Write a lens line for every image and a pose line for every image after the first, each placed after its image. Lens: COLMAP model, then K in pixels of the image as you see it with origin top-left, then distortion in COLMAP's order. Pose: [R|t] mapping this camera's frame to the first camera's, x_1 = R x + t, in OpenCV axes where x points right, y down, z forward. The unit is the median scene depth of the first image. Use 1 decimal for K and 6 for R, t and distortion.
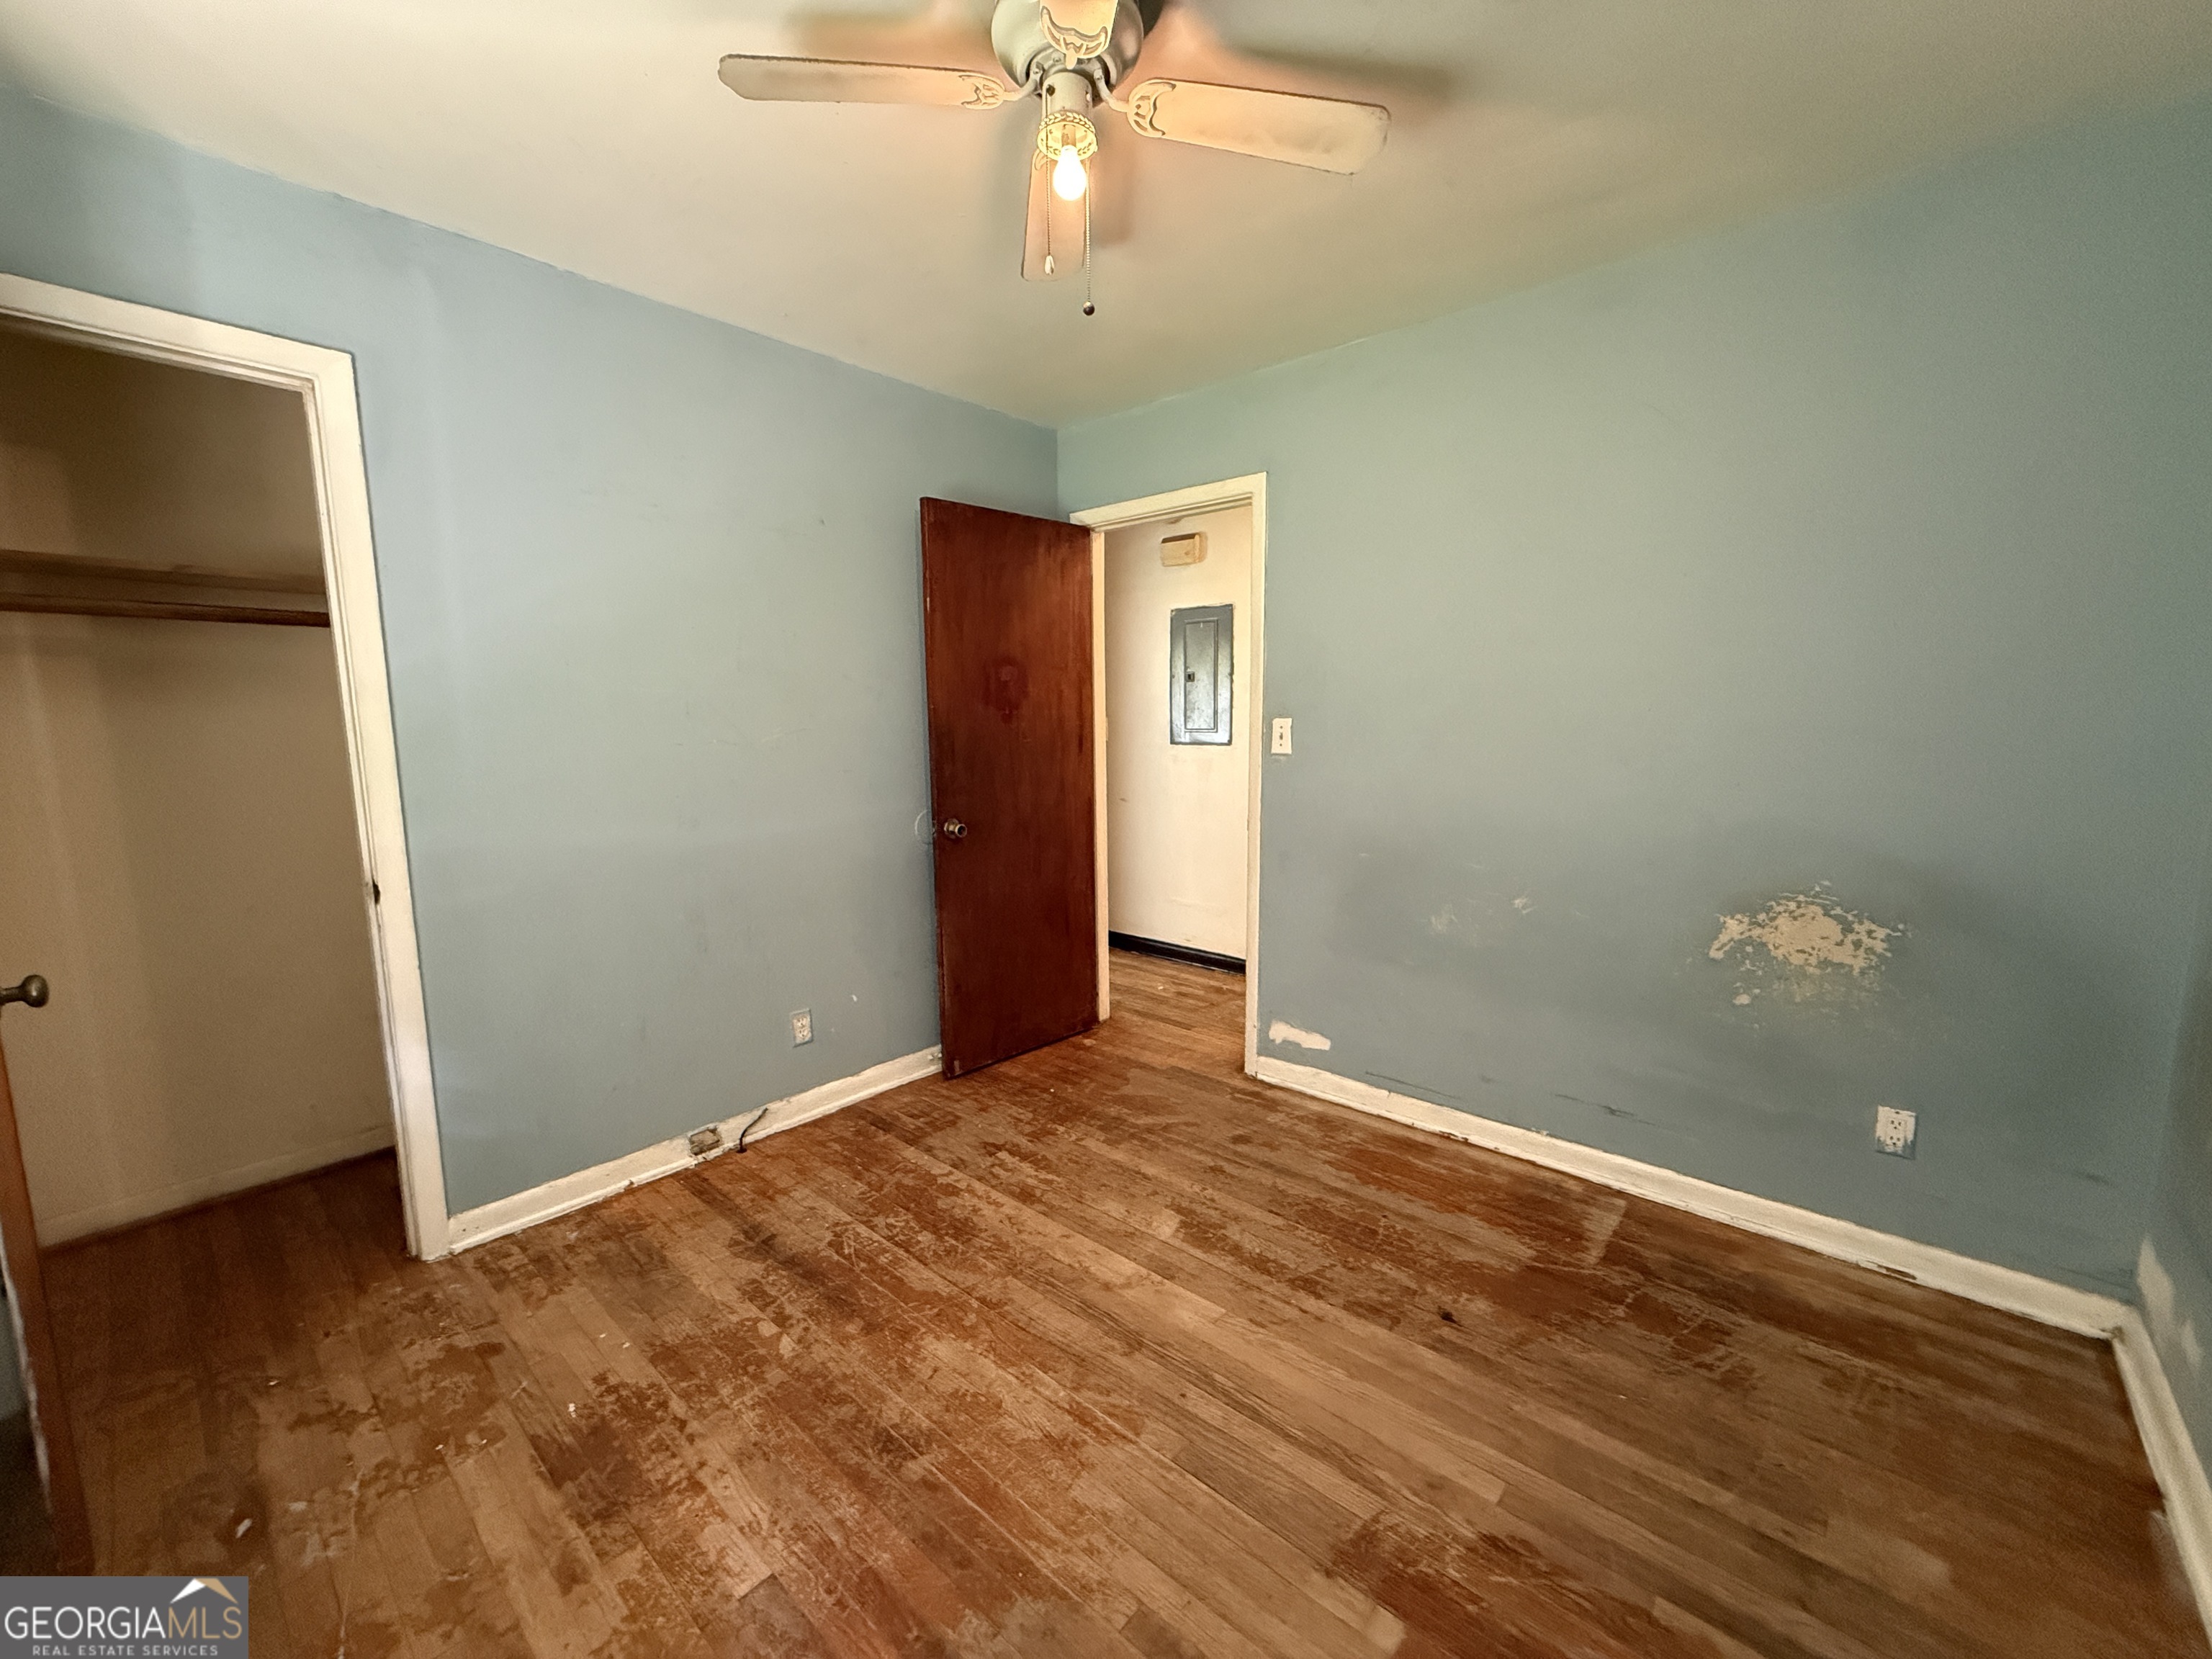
lens RADIAL K [[878.5, 0, 1106.2], [0, 878.5, 830.4], [0, 0, 1]] dist [0.003048, 0.000349]
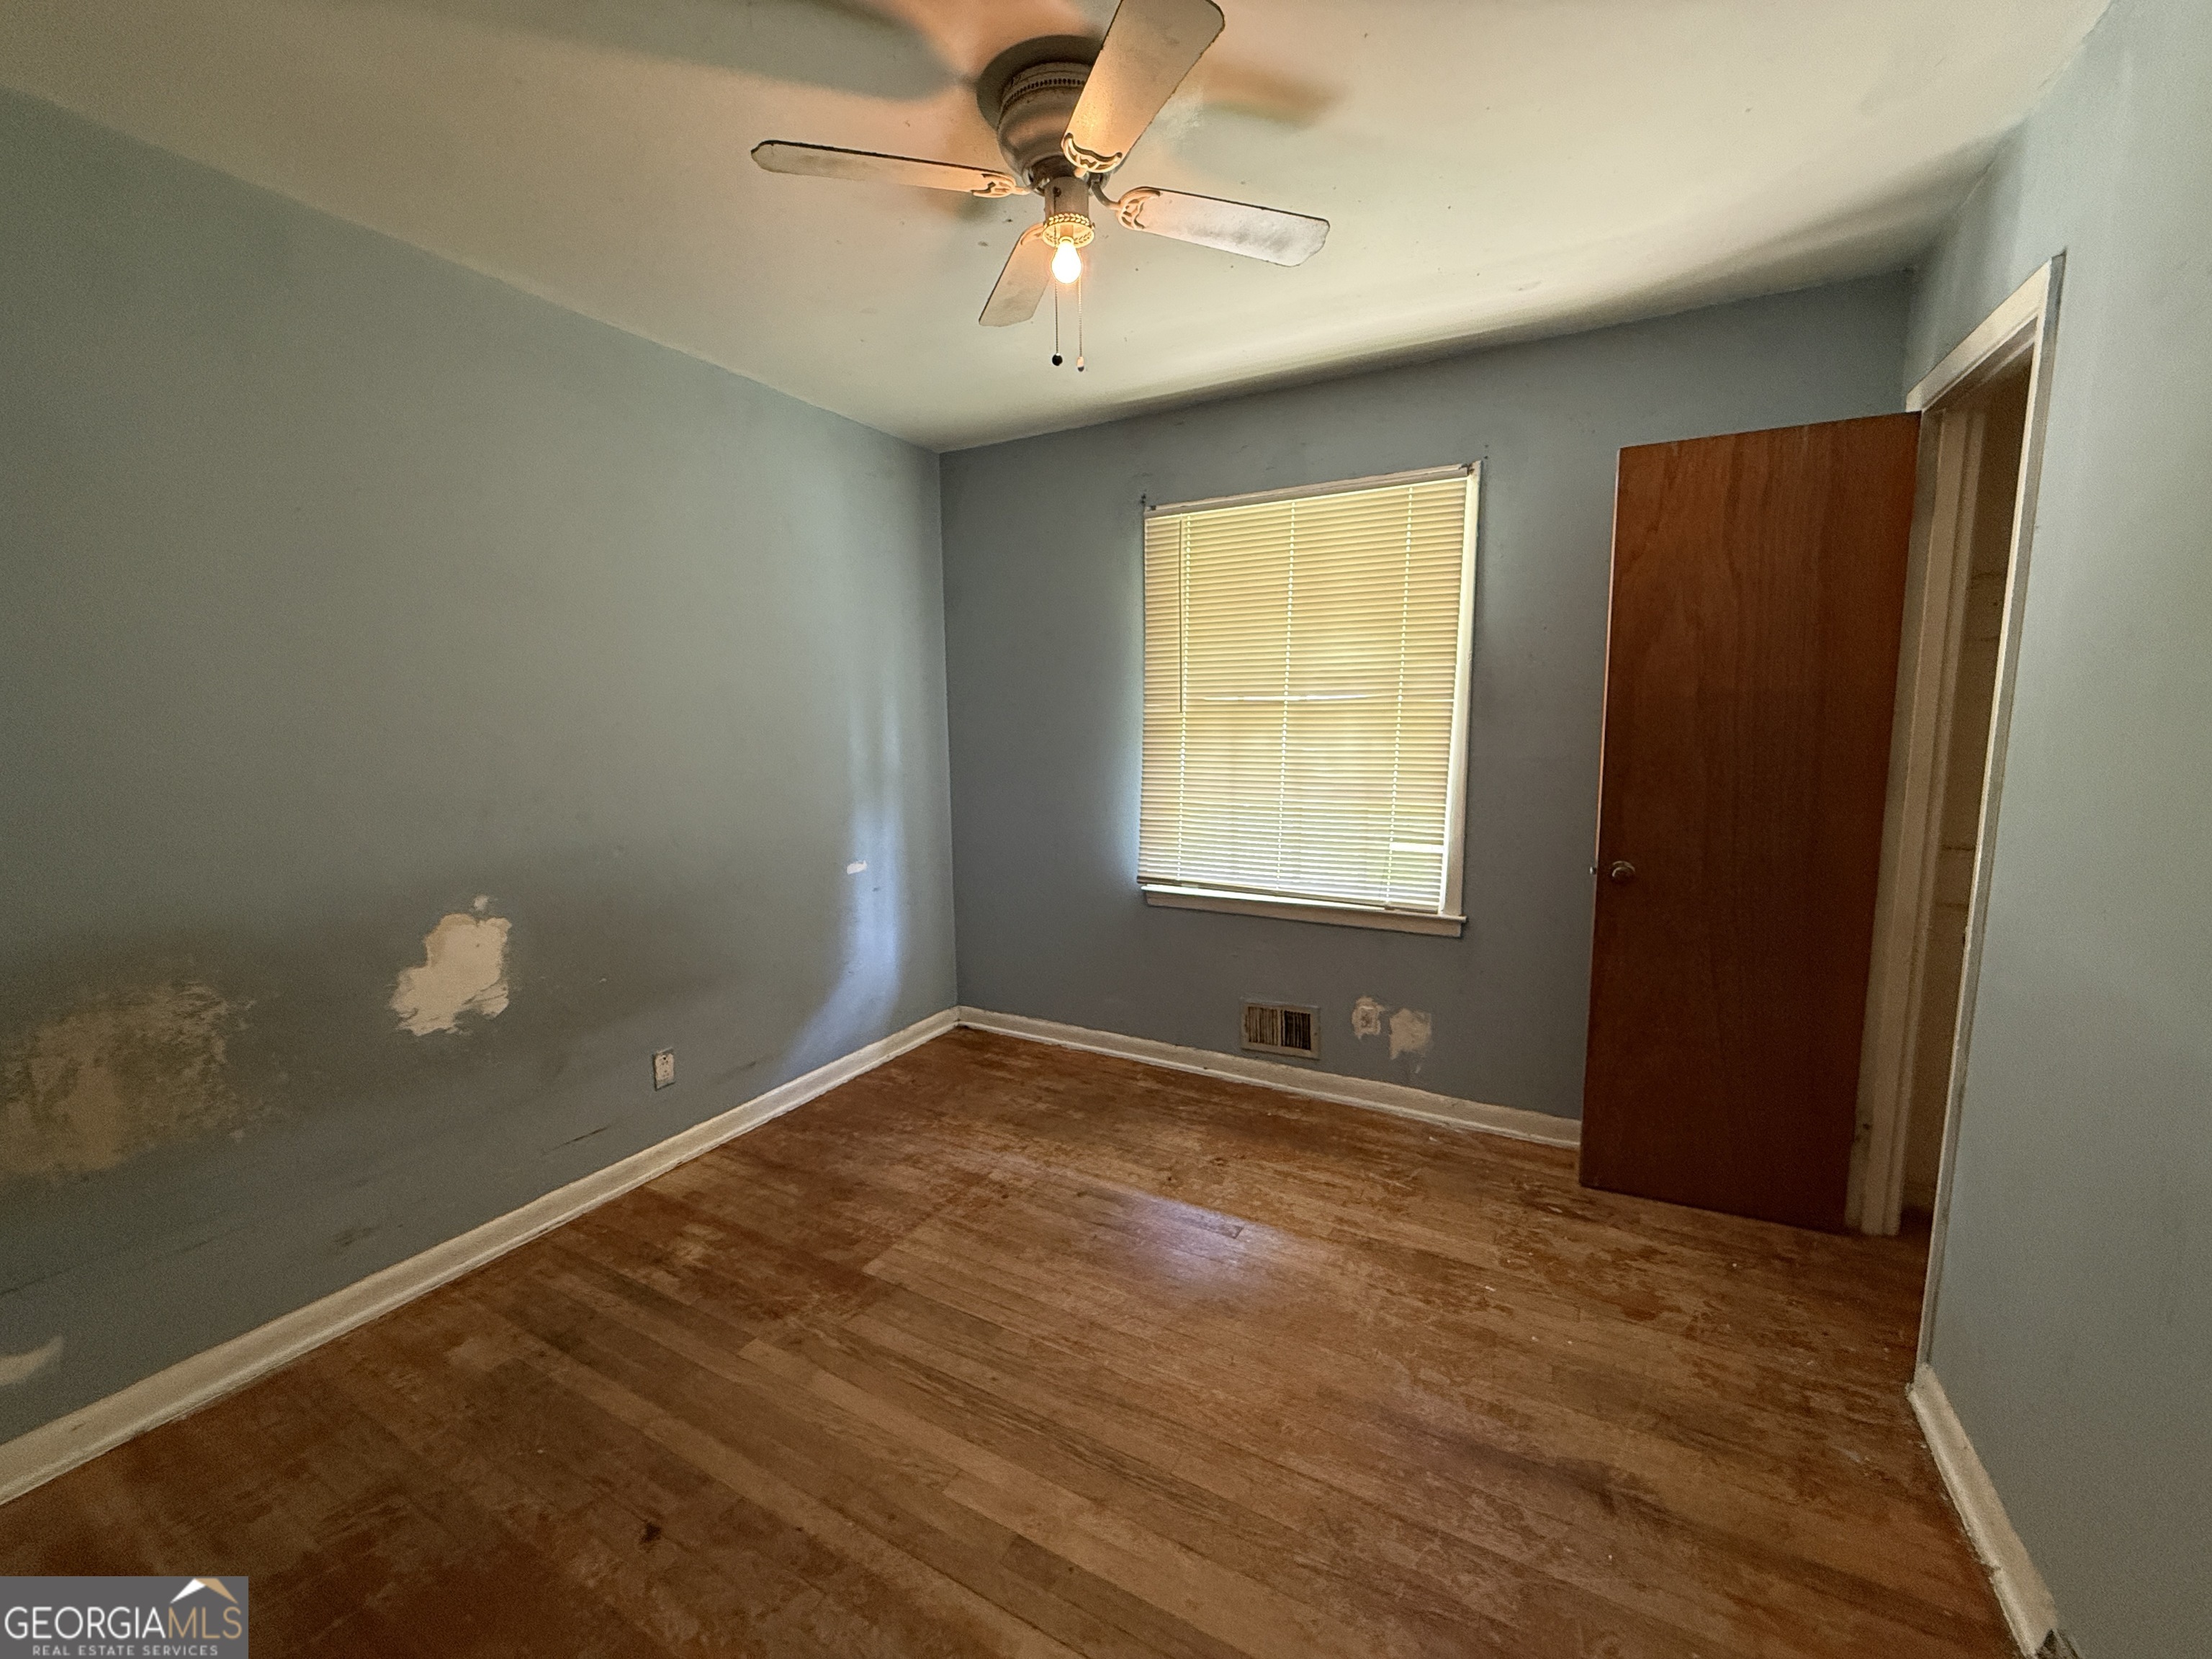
lens RADIAL K [[878.5, 0, 1107.1], [0, 878.5, 828.3], [0, 0, 1]] dist [0.003048, 0.000349]
pose [[-0.974886, 0.044253, -0.218265, 0.143223], [-0.012687, 0.967433, 0.252811, -0.248783], [0.222344, 0.249230, -0.942575, 1.699723]]
